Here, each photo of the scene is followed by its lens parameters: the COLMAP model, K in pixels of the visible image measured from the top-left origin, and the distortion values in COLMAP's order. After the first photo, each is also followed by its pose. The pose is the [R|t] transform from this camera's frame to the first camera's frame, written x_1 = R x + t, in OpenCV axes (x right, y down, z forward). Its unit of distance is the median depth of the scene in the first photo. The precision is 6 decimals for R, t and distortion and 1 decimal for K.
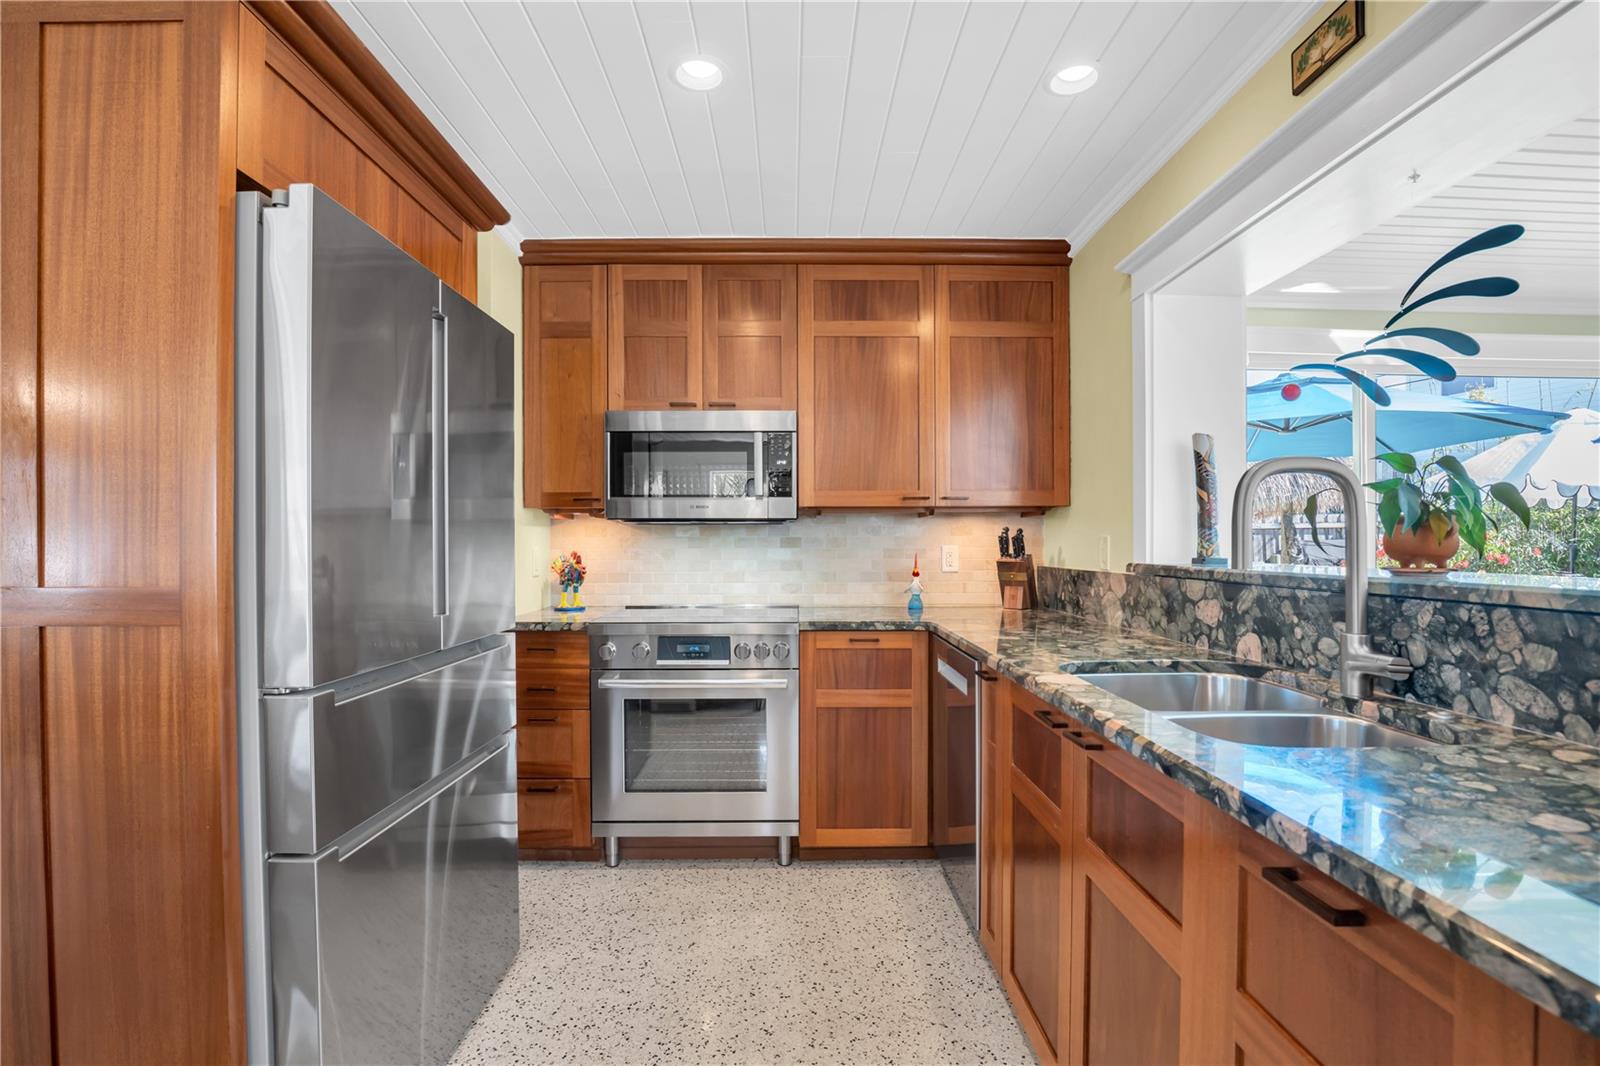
lens RADIAL K [[736.3, 0, 804.0], [0, 736.3, 544.3], [0, 0, 1]] dist [-0.036069, 0.006996]
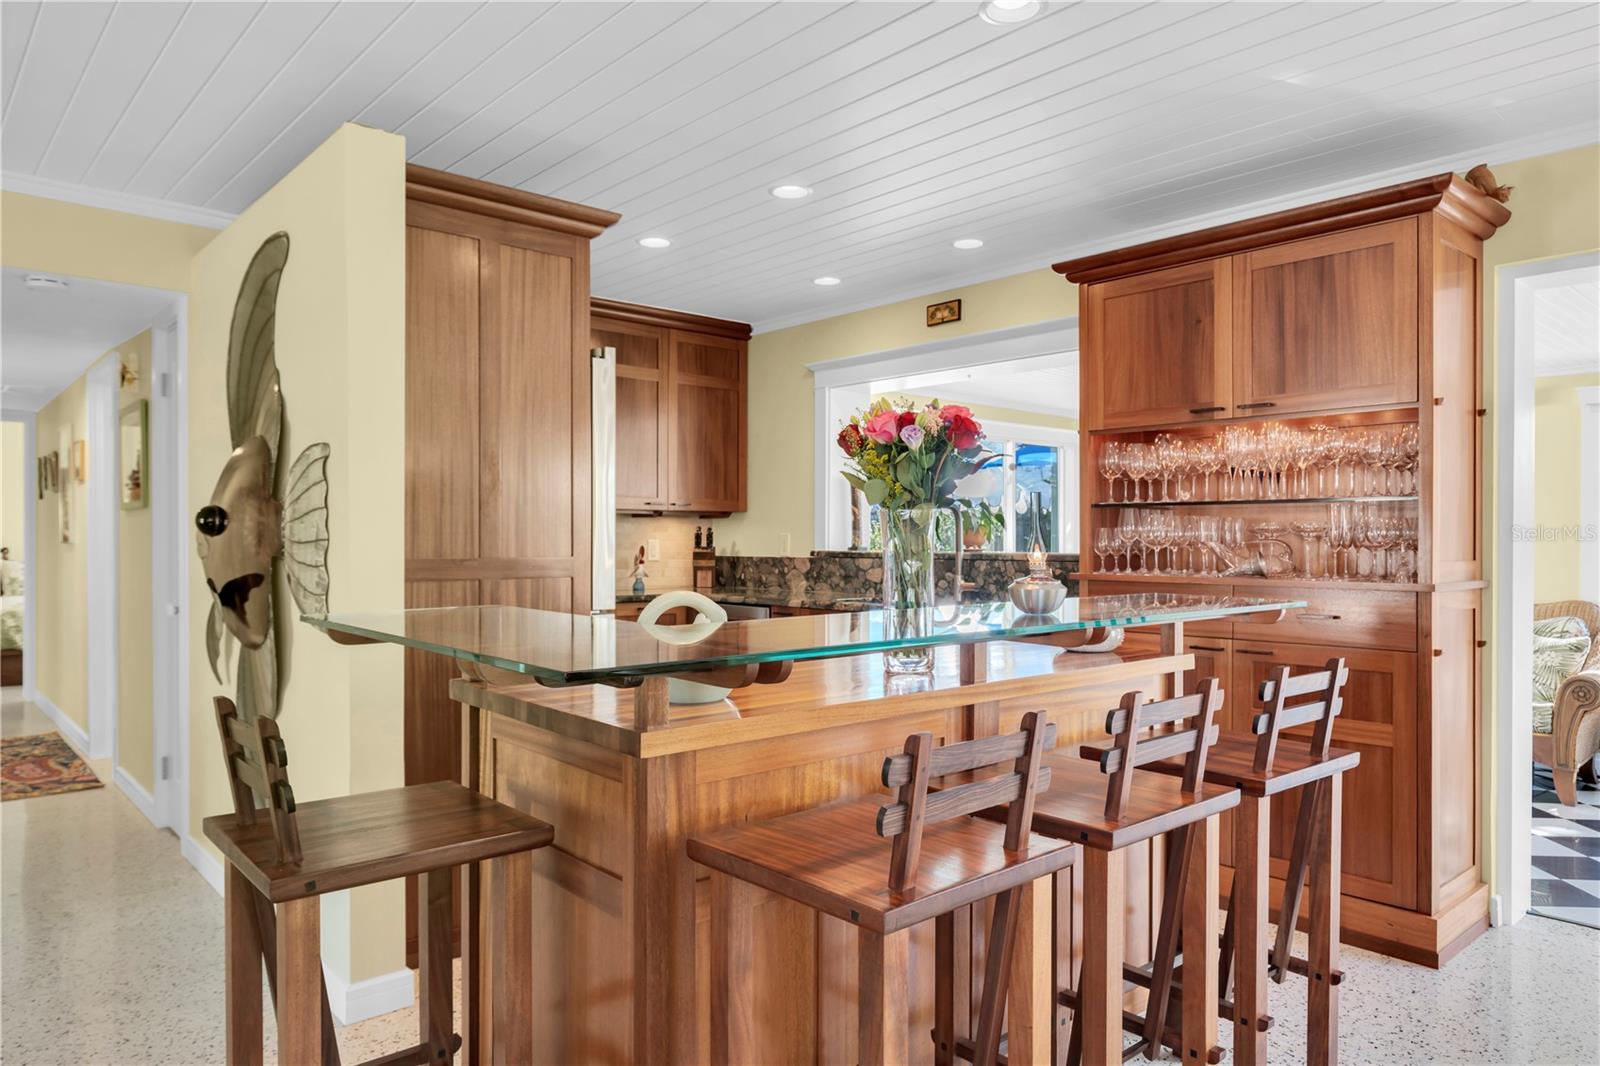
lens RADIAL K [[1044.6, 0, 800.0], [0, 1044.6, 533.0], [0, 0, 1]] dist [0.001065, 0.000660]
pose [[0.758471, 0.008996, 0.651645, -1.155273], [-0.001830, 0.999930, -0.011675, 0.014788], [-0.651705, 0.007663, 0.758434, -0.782720]]
